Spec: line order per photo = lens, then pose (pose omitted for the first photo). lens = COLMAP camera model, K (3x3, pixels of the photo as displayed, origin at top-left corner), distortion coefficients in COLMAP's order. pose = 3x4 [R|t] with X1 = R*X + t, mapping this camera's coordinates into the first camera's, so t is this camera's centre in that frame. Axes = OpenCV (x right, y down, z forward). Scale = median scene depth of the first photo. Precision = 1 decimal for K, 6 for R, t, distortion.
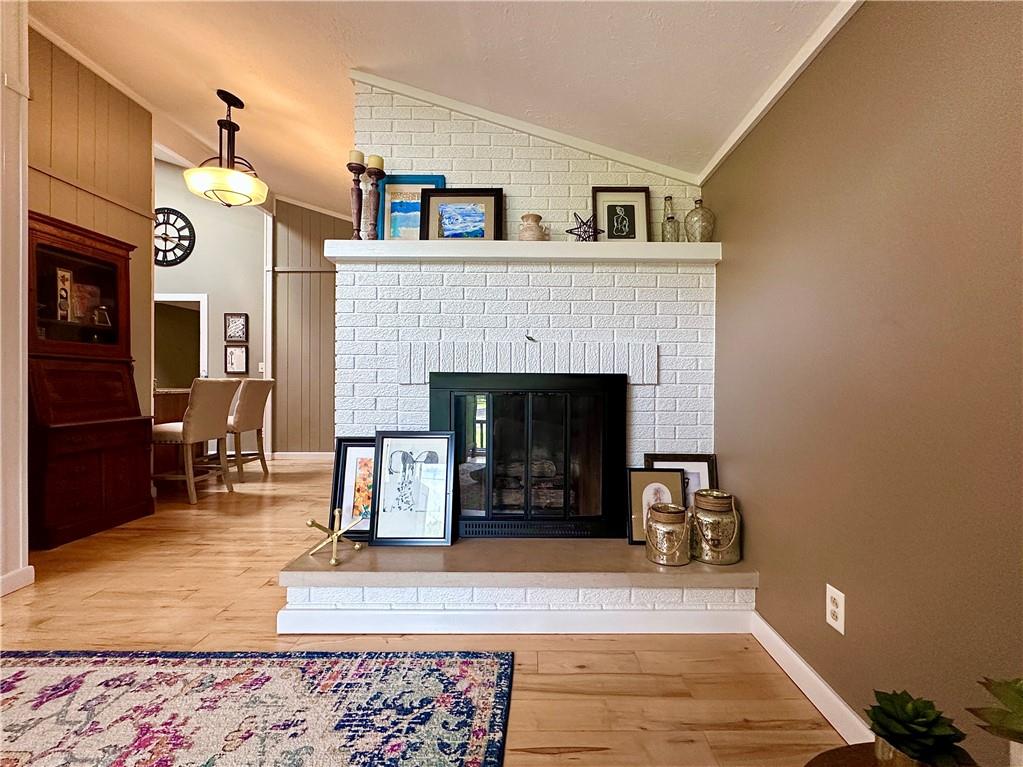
lens RADIAL K [[436.9, 0, 511.5], [0, 436.9, 386.8], [0, 0, 1]] dist [-0.001725, -0.000241]
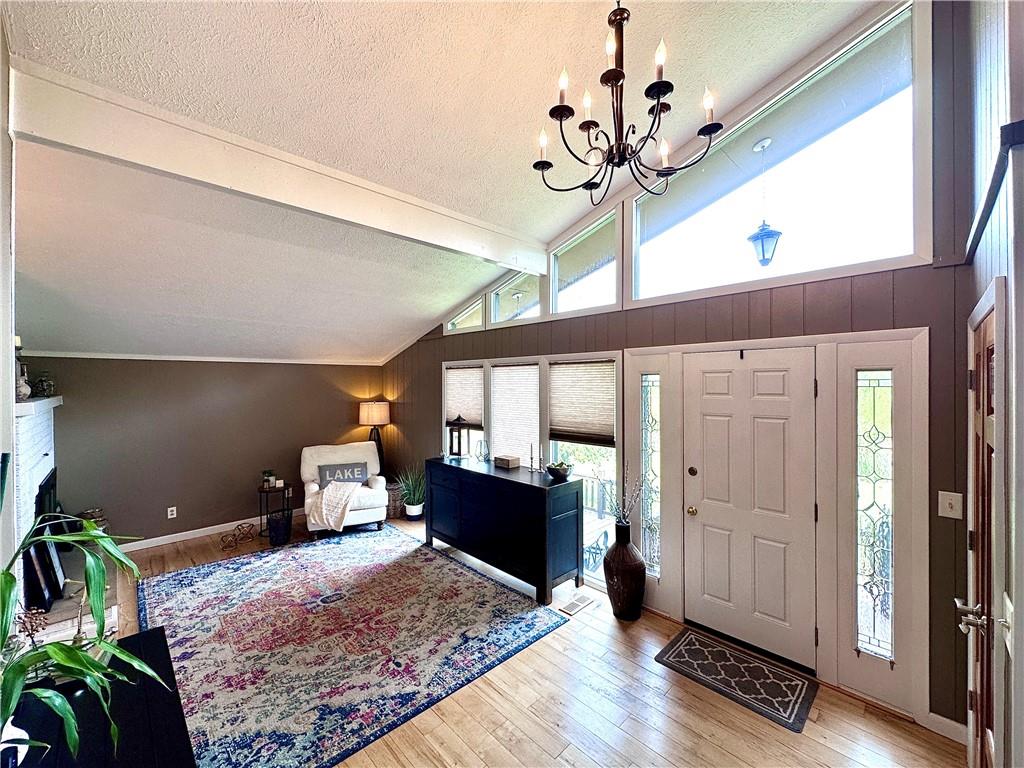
lens RADIAL K [[409.9, 0, 513.7], [0, 409.9, 382.2], [0, 0, 1]] dist [-0.002335, 0.001754]
pose [[-0.686957, -0.005199, 0.726680, -2.137966], [0.003275, 0.999942, 0.010250, -0.362078], [-0.726691, 0.009421, -0.686900, 0.693859]]
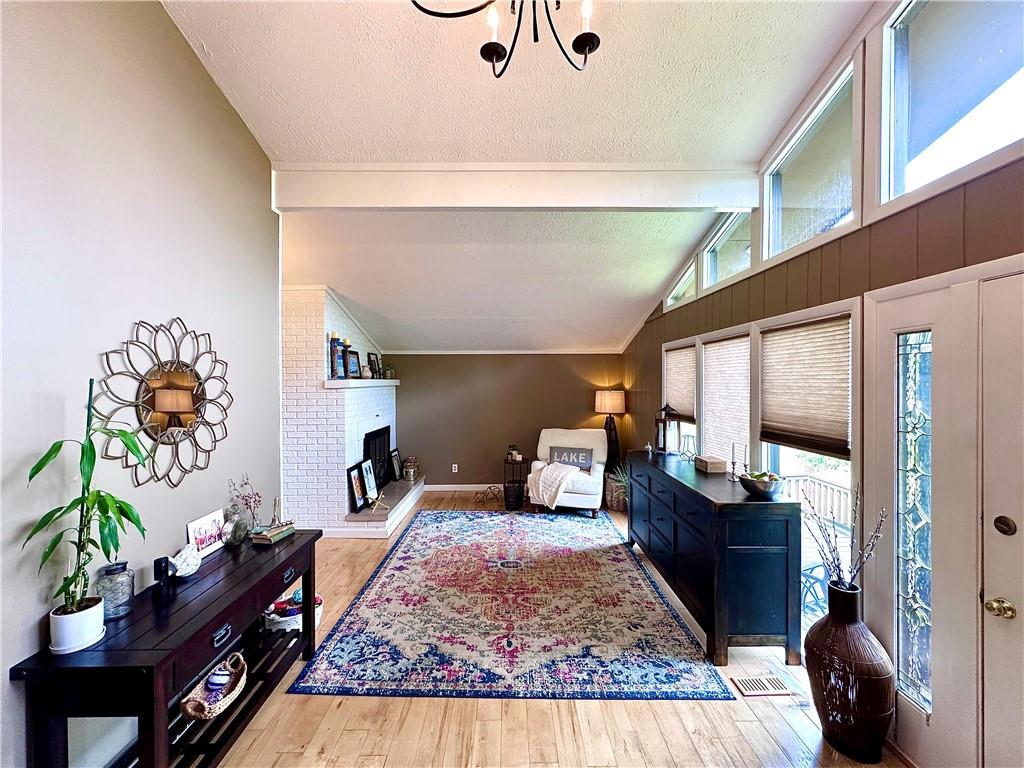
lens RADIAL K [[409.9, 0, 514.3], [0, 409.9, 383.1], [0, 0, 1]] dist [-0.002335, 0.001754]
pose [[0.005777, -0.012837, 0.999901, -2.204326], [0.011279, 0.999855, 0.012771, -0.297515], [-0.999920, 0.011204, 0.005921, 0.140963]]
